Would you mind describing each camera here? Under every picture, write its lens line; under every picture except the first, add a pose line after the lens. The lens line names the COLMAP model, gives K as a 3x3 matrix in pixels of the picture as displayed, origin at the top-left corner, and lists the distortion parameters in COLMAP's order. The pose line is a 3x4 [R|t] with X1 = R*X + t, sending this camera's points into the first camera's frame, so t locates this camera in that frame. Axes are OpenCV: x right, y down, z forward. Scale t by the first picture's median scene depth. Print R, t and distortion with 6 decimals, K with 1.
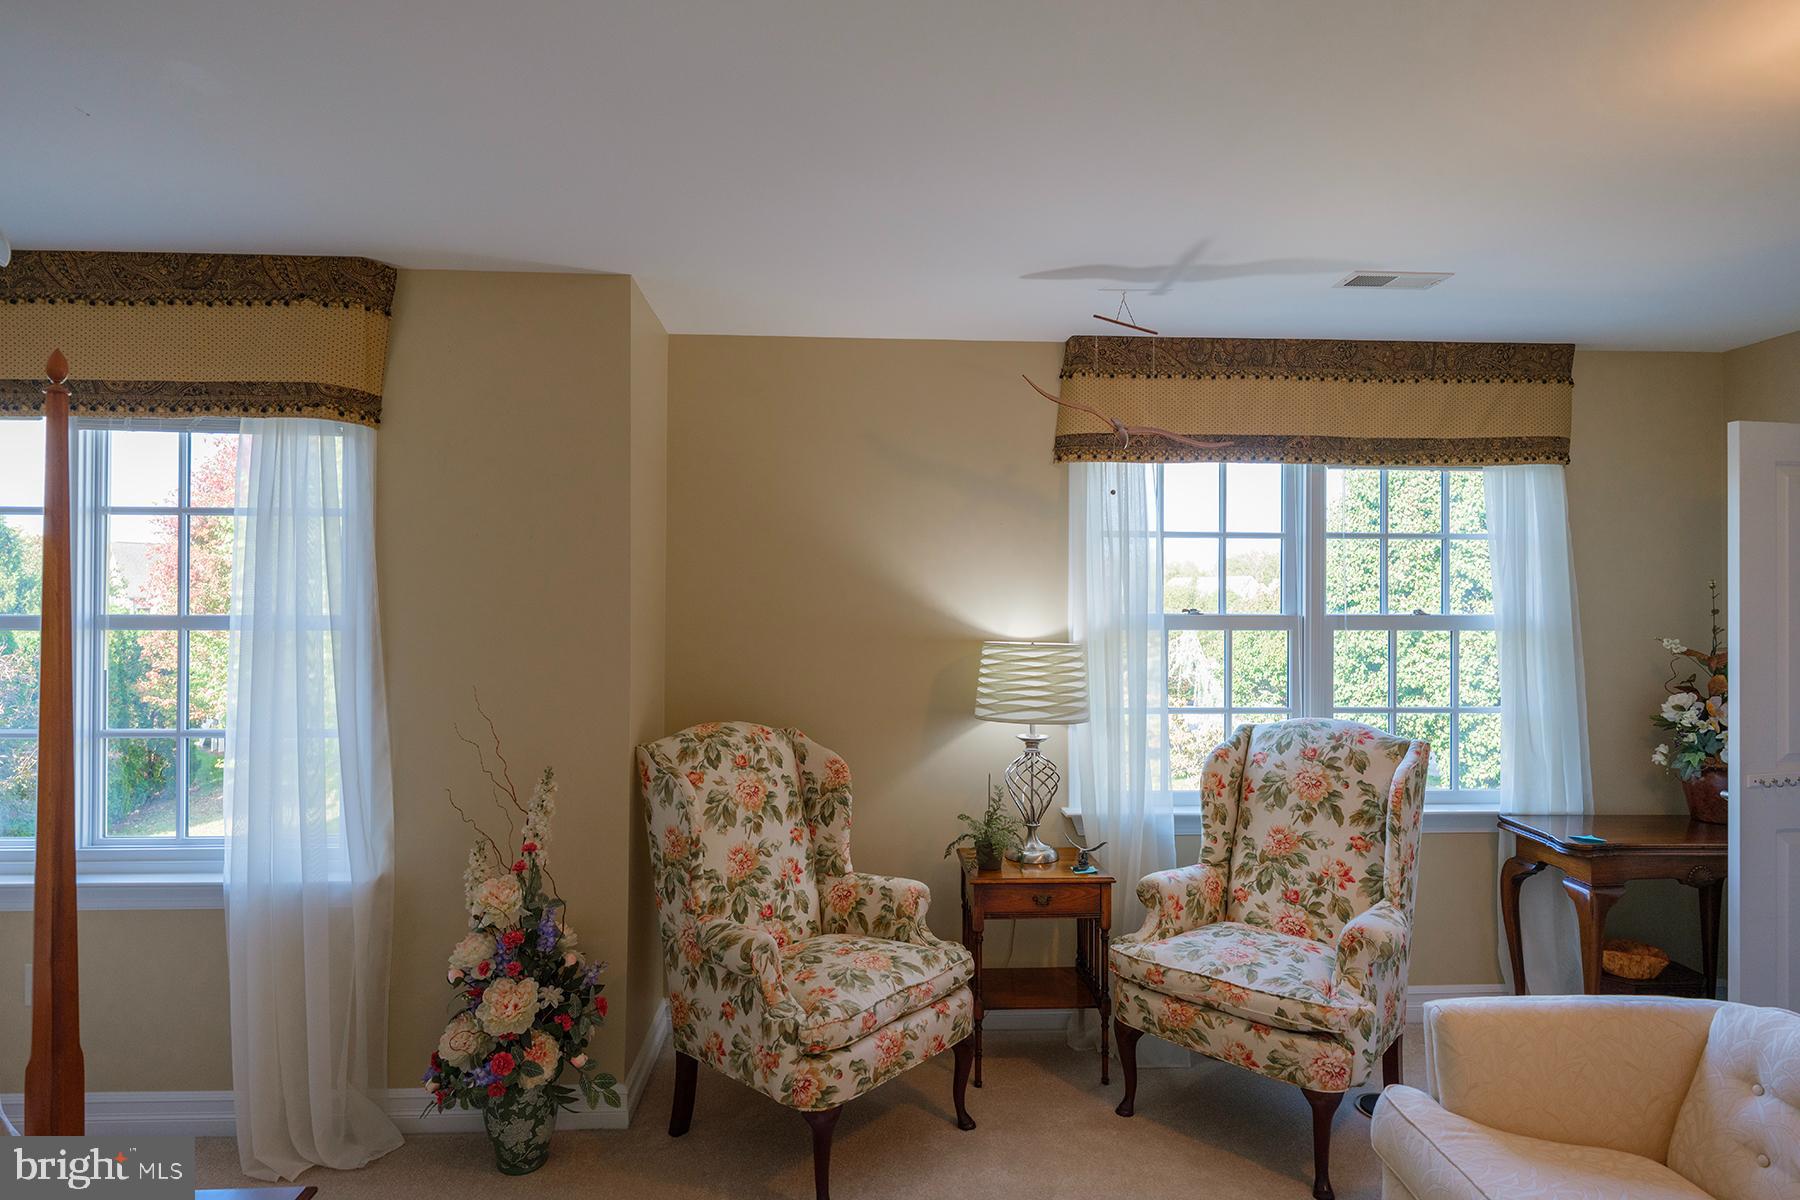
lens RADIAL K [[990.2, 0, 899.8], [0, 990.2, 590.2], [0, 0, 1]] dist [-0.005172, -0.001256]
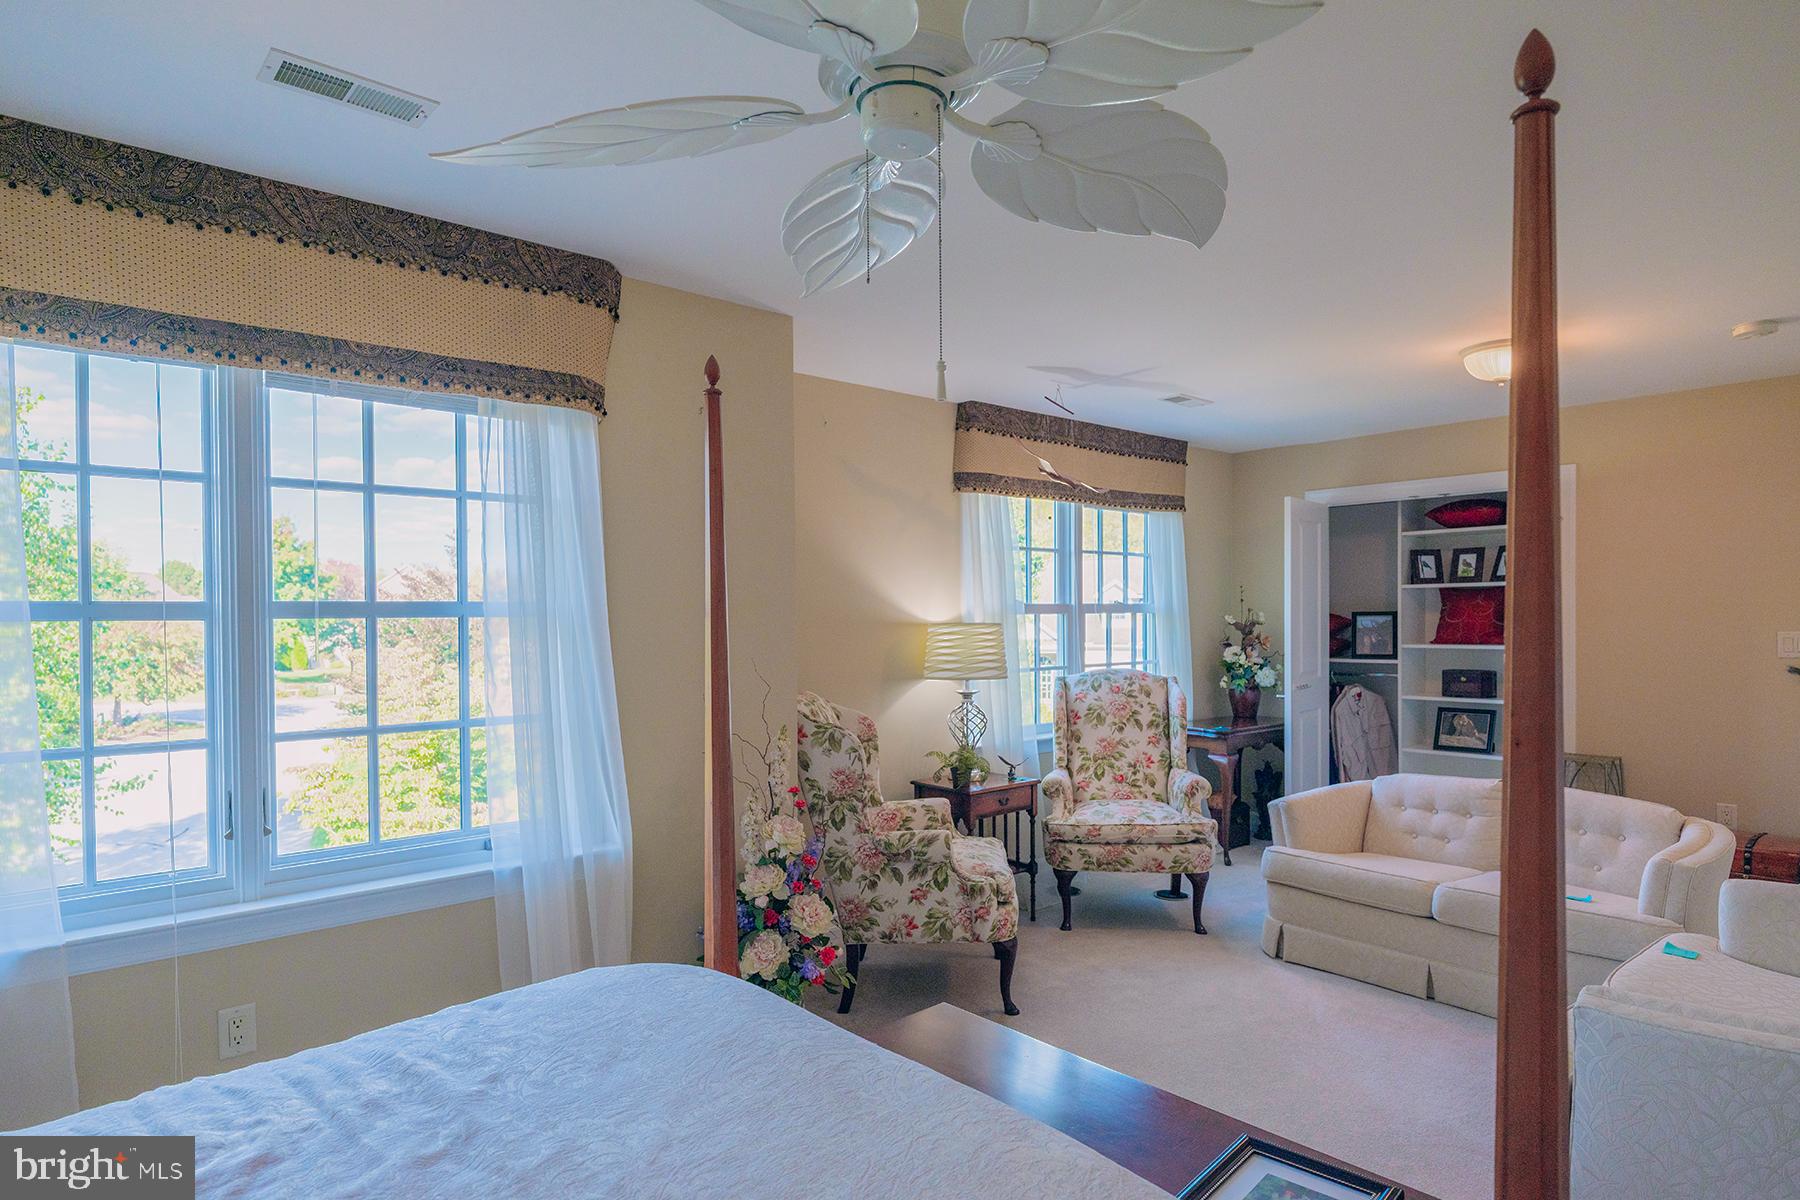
lens RADIAL K [[990.2, 0, 912.5], [0, 990.2, 615.1], [0, 0, 1]] dist [-0.005172, -0.001256]
pose [[0.781913, -0.010318, 0.623302, -0.842882], [0.000275, 0.999869, 0.016207, 0.021529], [-0.623387, -0.012501, 0.781813, -0.030900]]
